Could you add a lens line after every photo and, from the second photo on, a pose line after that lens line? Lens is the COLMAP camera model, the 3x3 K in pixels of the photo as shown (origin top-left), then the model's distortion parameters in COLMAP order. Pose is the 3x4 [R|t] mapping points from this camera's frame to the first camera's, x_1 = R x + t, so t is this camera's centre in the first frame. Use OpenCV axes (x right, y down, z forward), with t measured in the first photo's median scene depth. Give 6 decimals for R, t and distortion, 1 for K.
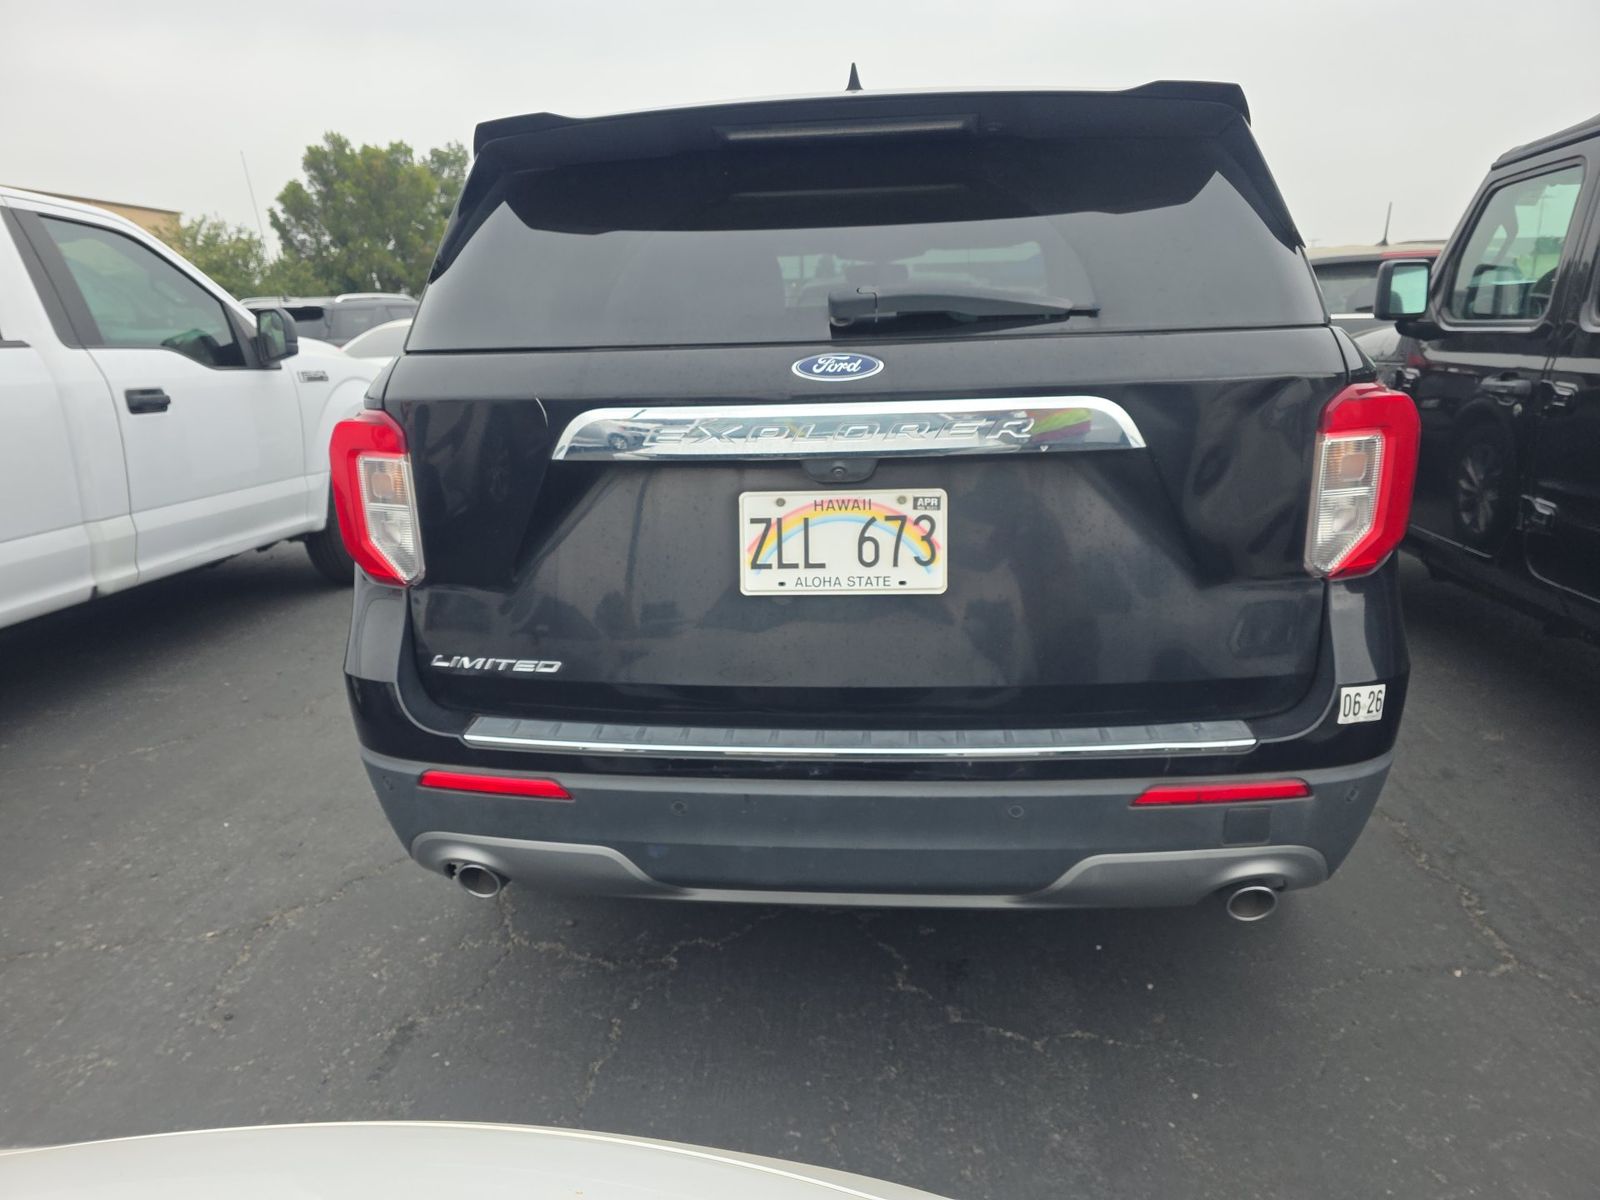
lens RADIAL K [[1076.2, 0, 784.5], [0, 1076.2, 601.4], [0, 0, 1]] dist [0.042732, -0.053678]
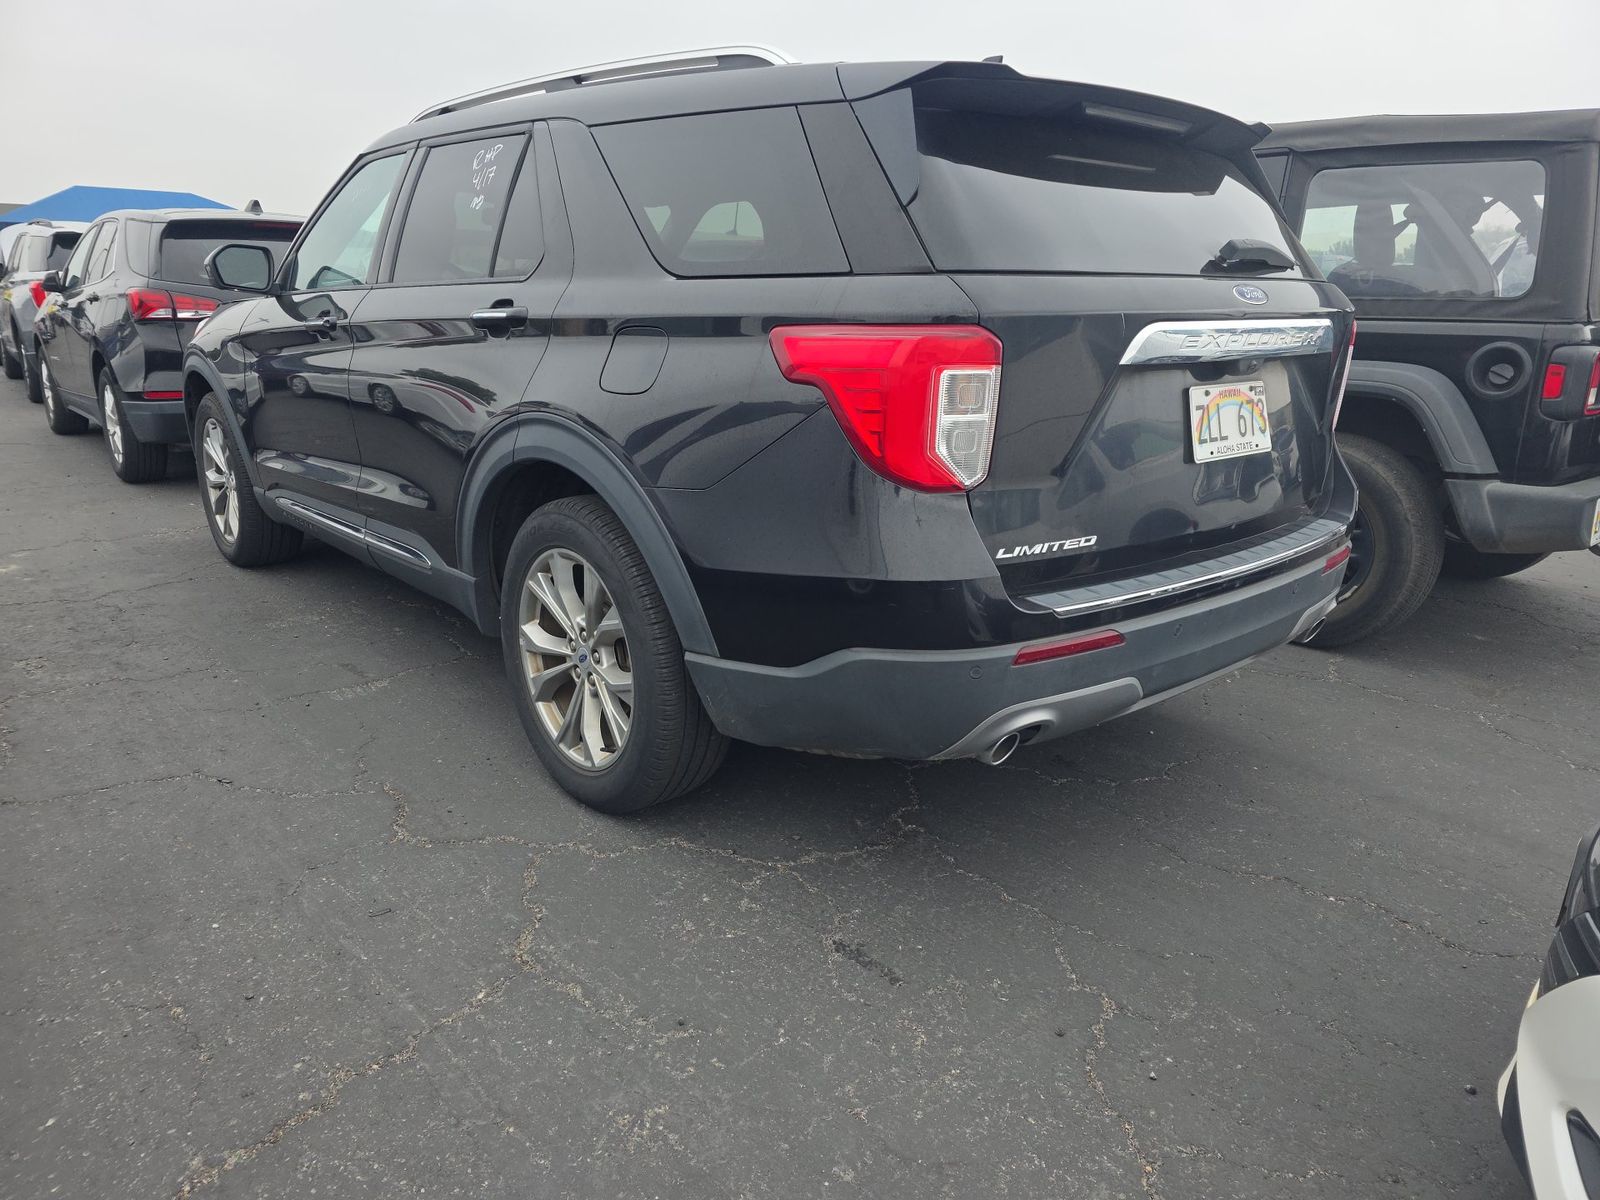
lens RADIAL K [[1076.2, 0, 767.1], [0, 1076.2, 598.5], [0, 0, 1]] dist [0.042732, -0.053678]
pose [[0.698134, -0.159143, 0.698056, -1.392170], [0.142953, 0.986335, 0.081896, -0.027454], [-0.701550, 0.042615, 0.711345, 0.419925]]
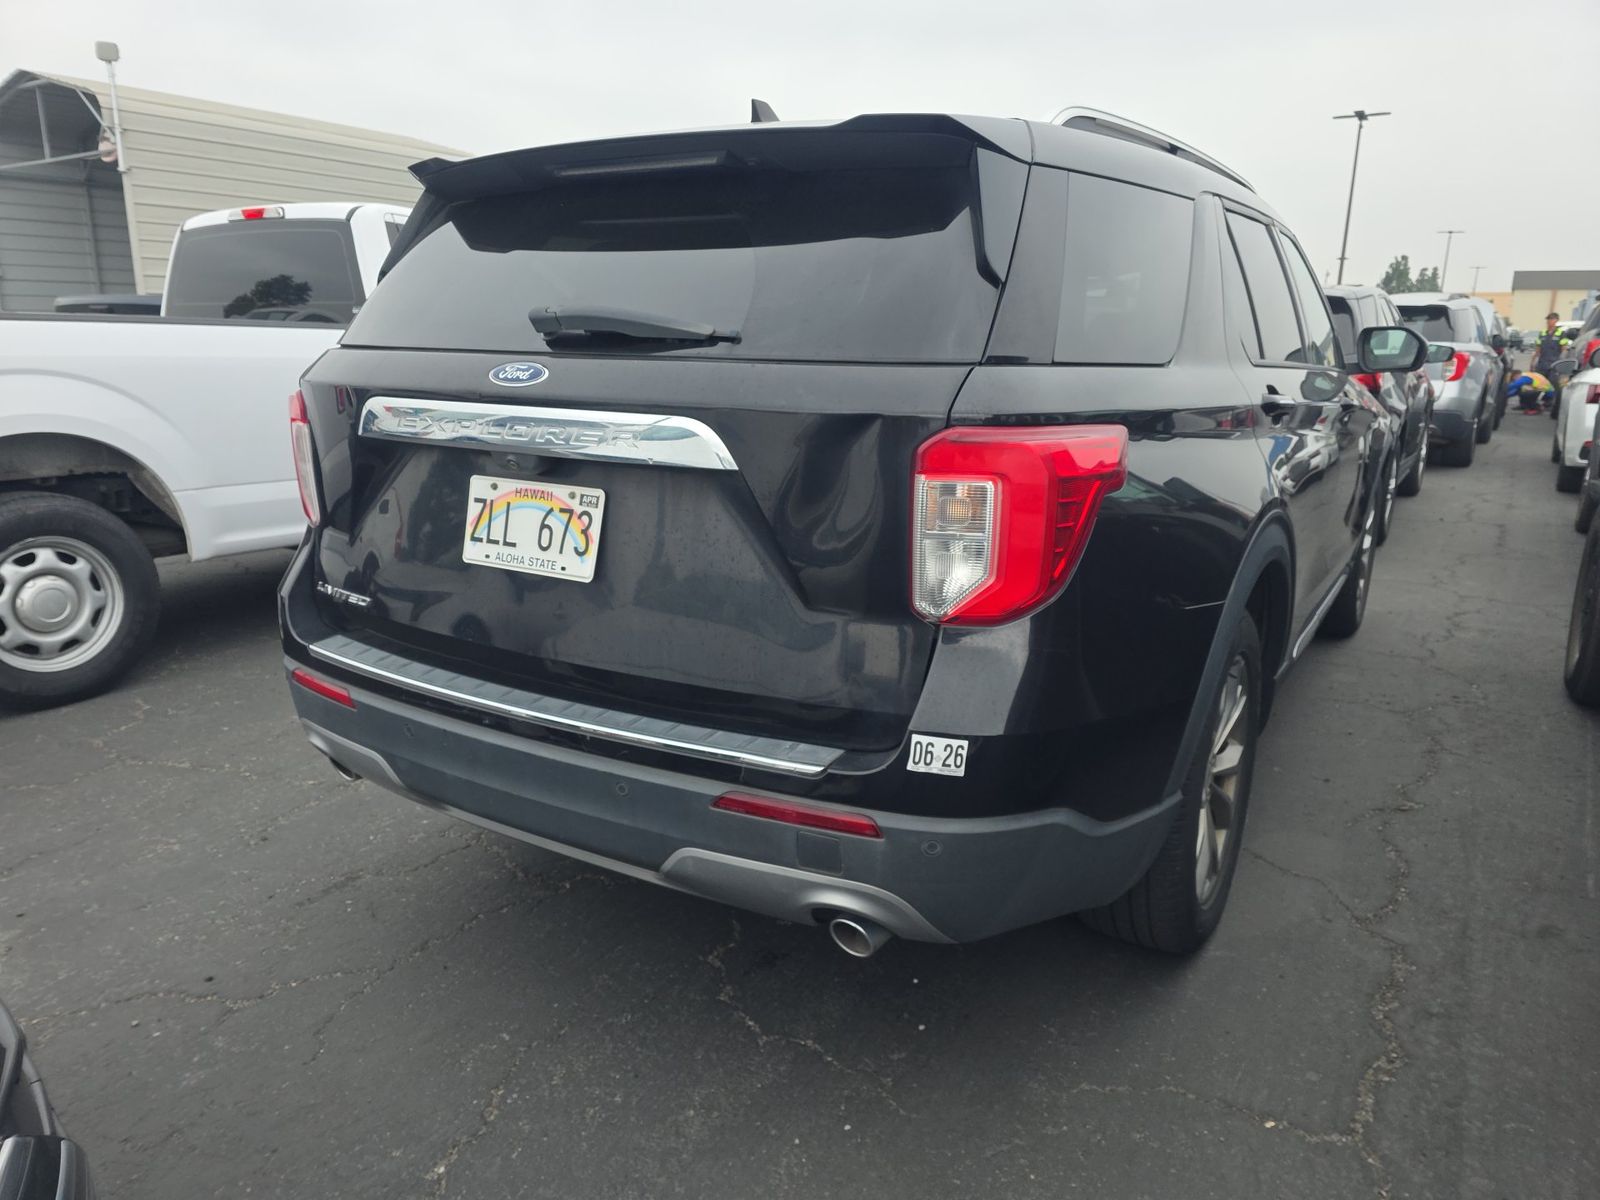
lens RADIAL K [[1076.2, 0, 783.9], [0, 1076.2, 597.5], [0, 0, 1]] dist [0.042732, -0.053678]
pose [[0.903896, 0.144135, -0.402737, 0.765029], [-0.145457, 0.988983, 0.027484, -0.050842], [0.402261, 0.033739, 0.914903, 0.057802]]
